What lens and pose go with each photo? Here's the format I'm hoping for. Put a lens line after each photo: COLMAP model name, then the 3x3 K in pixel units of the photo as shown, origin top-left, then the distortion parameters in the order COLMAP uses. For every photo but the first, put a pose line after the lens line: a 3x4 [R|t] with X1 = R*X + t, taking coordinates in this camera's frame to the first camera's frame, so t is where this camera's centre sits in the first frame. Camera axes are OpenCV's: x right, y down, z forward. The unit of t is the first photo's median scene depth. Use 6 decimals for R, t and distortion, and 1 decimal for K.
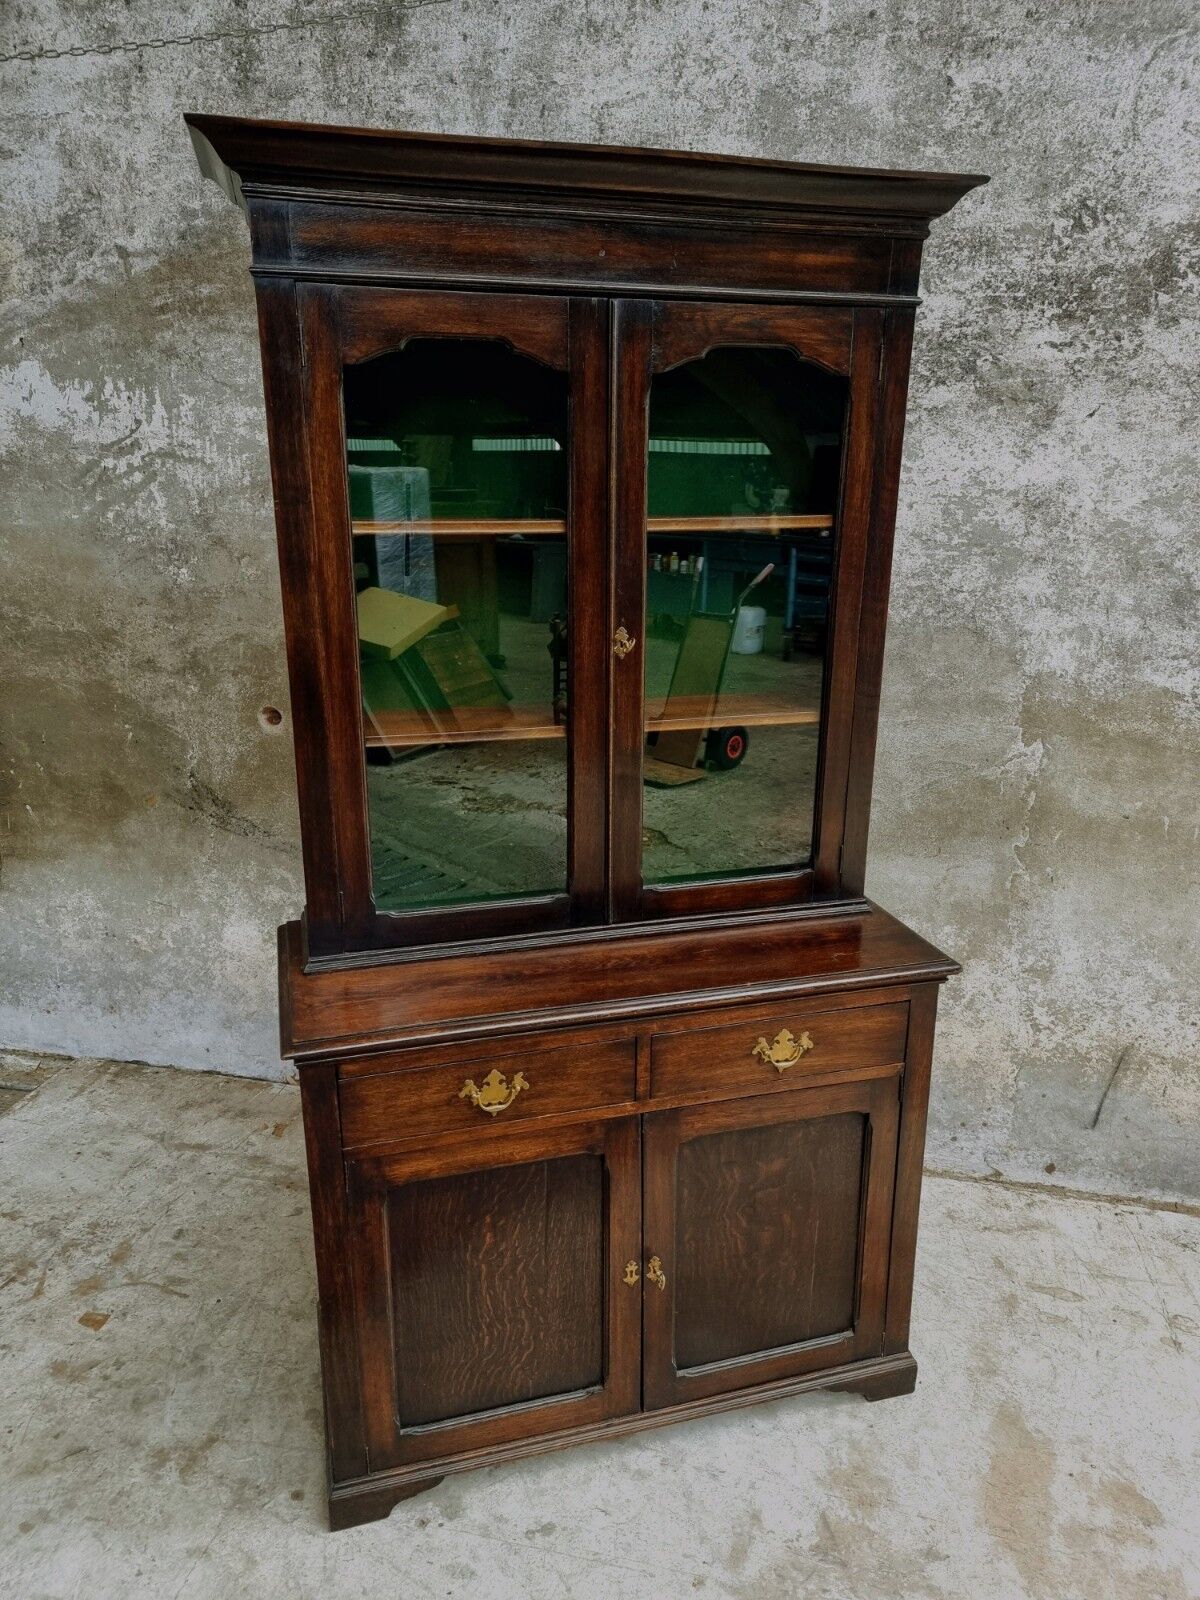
lens RADIAL K [[1110.7, 0, 594.6], [0, 1110.7, 811.3], [0, 0, 1]] dist [0.059723, -0.055716]
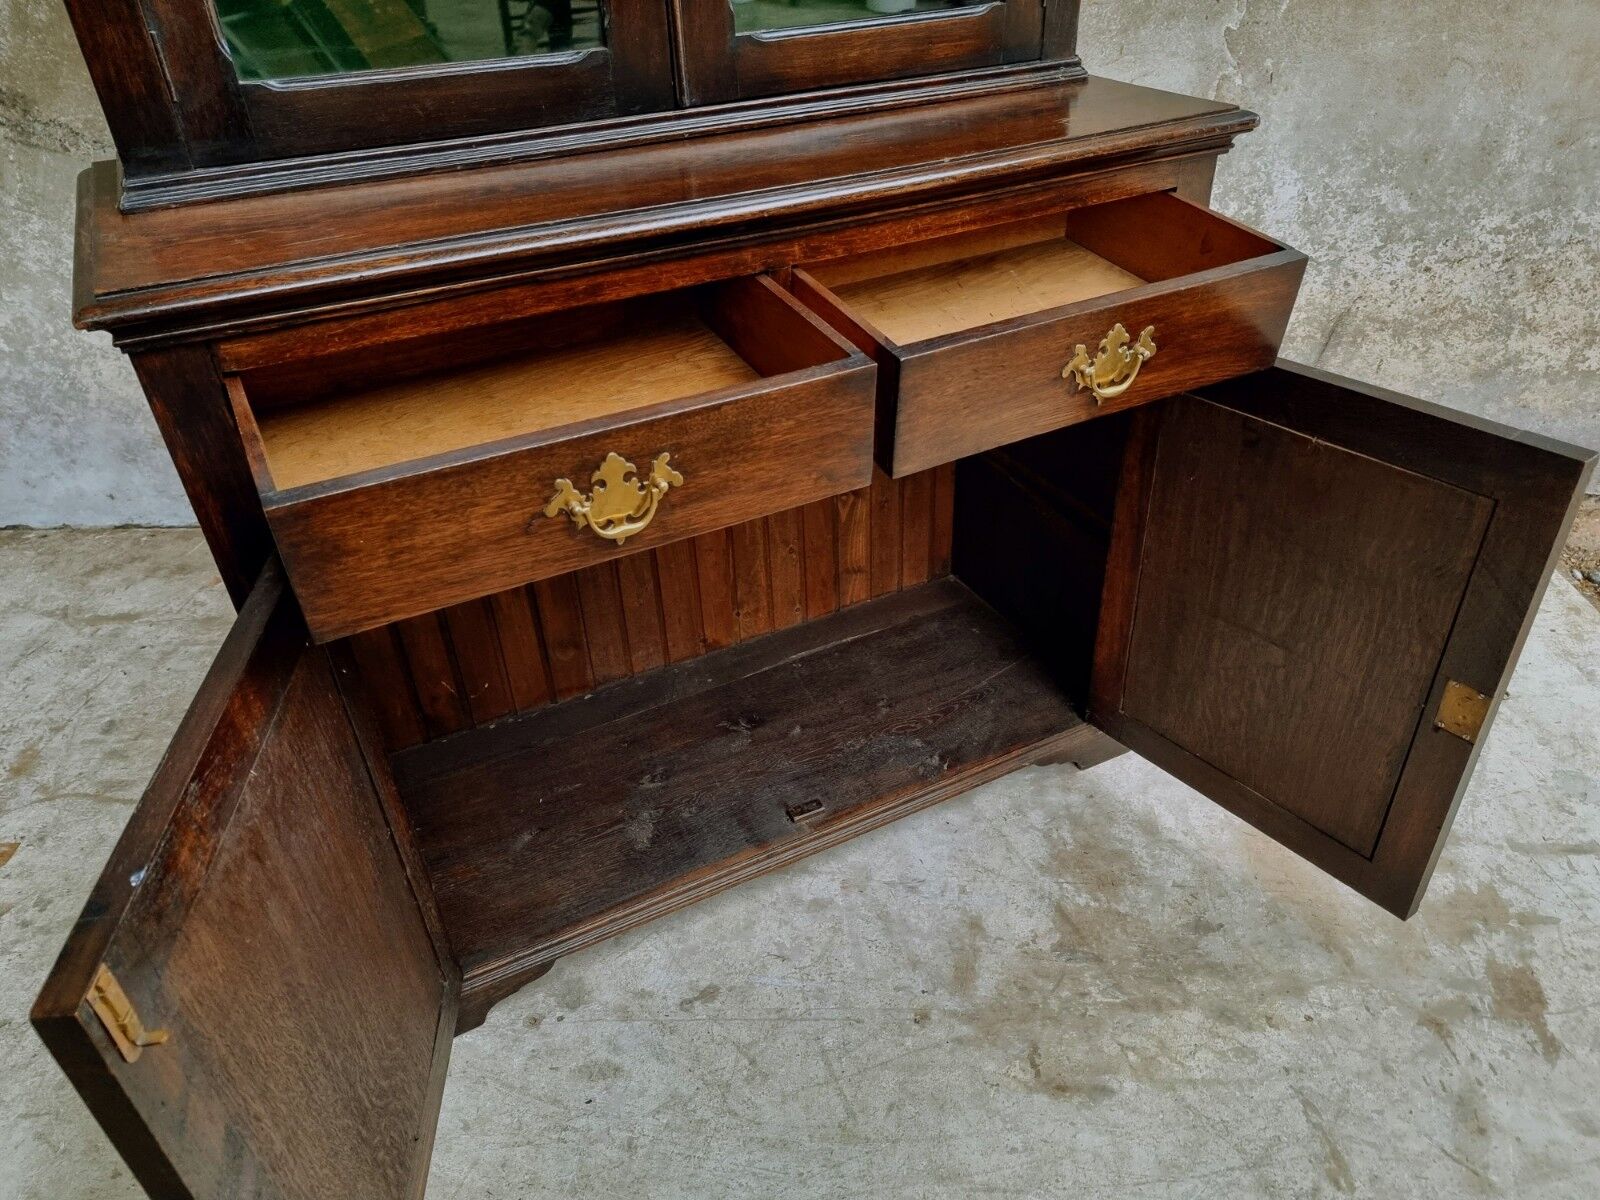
lens RADIAL K [[1110.7, 0, 801.6], [0, 1110.7, 620.8], [0, 0, 1]] dist [0.059723, -0.055716]
pose [[0.977600, -0.147571, 0.150067, -0.044906], [0.094928, 0.945527, 0.311395, 0.138992], [-0.187845, -0.290175, 0.938356, 0.287430]]
